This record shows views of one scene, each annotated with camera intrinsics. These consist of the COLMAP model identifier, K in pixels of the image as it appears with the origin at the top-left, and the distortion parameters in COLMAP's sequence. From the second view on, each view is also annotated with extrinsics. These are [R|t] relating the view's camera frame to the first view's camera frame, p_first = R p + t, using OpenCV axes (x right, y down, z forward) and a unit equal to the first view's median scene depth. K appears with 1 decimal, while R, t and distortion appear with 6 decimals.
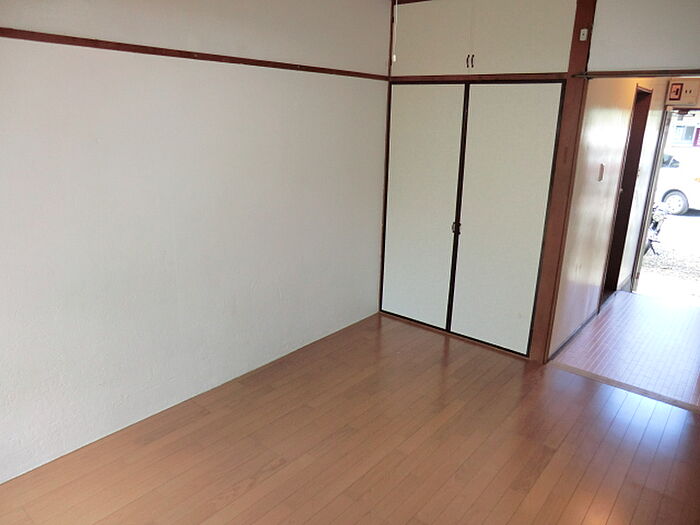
lens RADIAL K [[507.9, 0, 347.8], [0, 507.9, 264.5], [0, 0, 1]] dist [-0.083296, 0.069375]
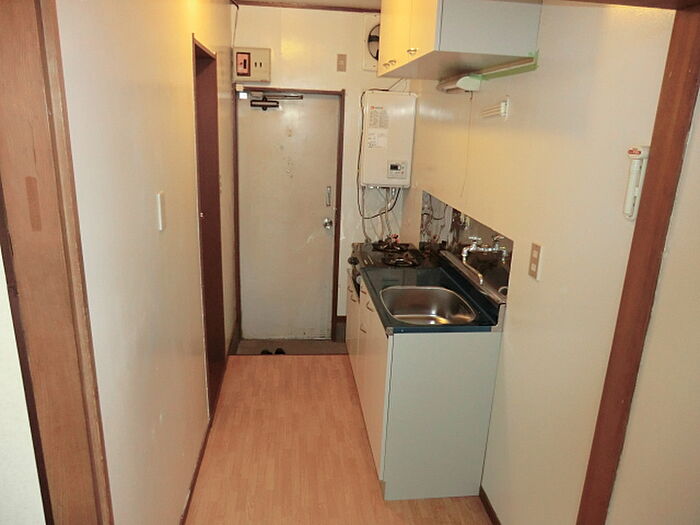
lens RADIAL K [[507.9, 0, 348.6], [0, 507.9, 261.6], [0, 0, 1]] dist [-0.083296, 0.069375]
pose [[0.692317, -0.192767, 0.695369, 0.286013], [0.181939, 0.979155, 0.090295, -0.145886], [-0.698280, 0.064002, 0.712958, 0.535668]]
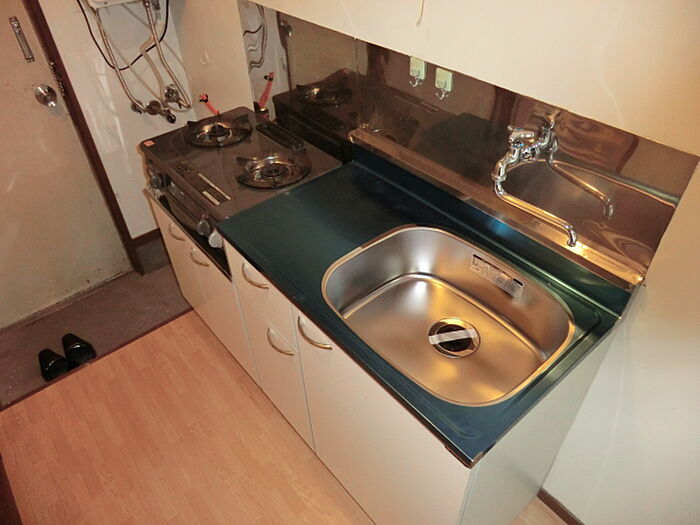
lens RADIAL K [[507.9, 0, 354.9], [0, 507.9, 263.5], [0, 0, 1]] dist [-0.083296, 0.069375]
pose [[0.172223, -0.671720, 0.720507, 0.567070], [0.305887, 0.731746, 0.609082, -0.227552], [-0.936361, 0.115496, 0.331494, 0.858260]]
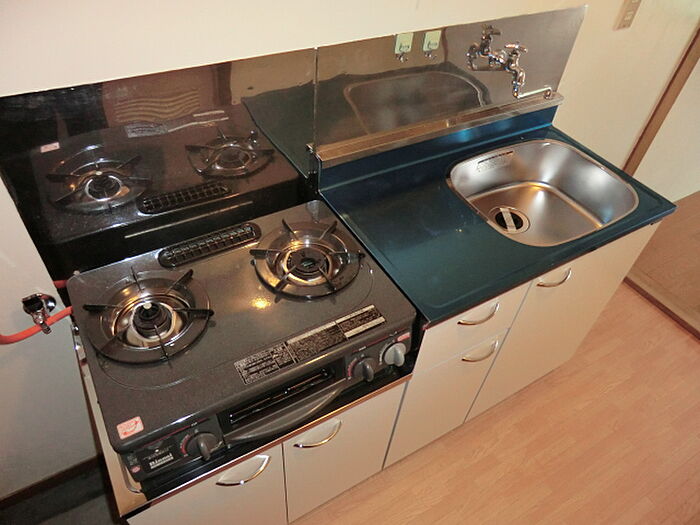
lens RADIAL K [[507.9, 0, 352.1], [0, 507.9, 258.5], [0, 0, 1]] dist [-0.083296, 0.069375]
pose [[-0.938255, -0.301243, 0.170090, 0.817696], [0.000996, 0.489313, 0.872108, -0.312738], [-0.345944, 0.818428, -0.458800, 1.163848]]
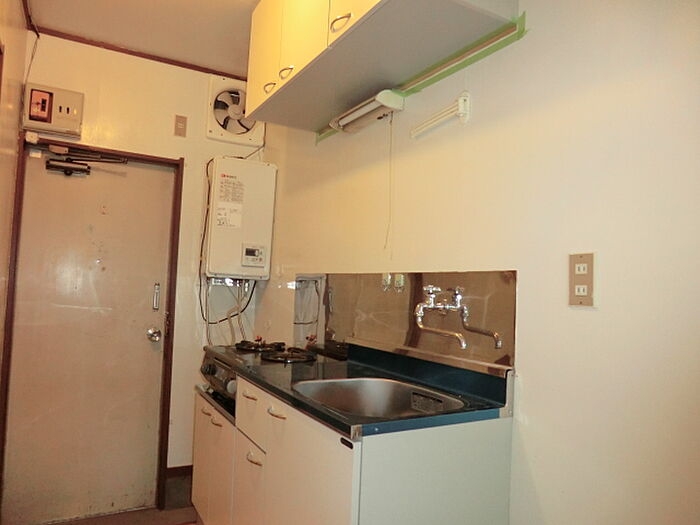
lens RADIAL K [[507.9, 0, 350.5], [0, 507.9, 265.9], [0, 0, 1]] dist [-0.083296, 0.069375]
pose [[0.350983, 0.031613, 0.935848, 0.402533], [0.228701, 0.966268, -0.118414, -0.076047], [-0.908023, 0.255591, 0.331914, 0.775255]]
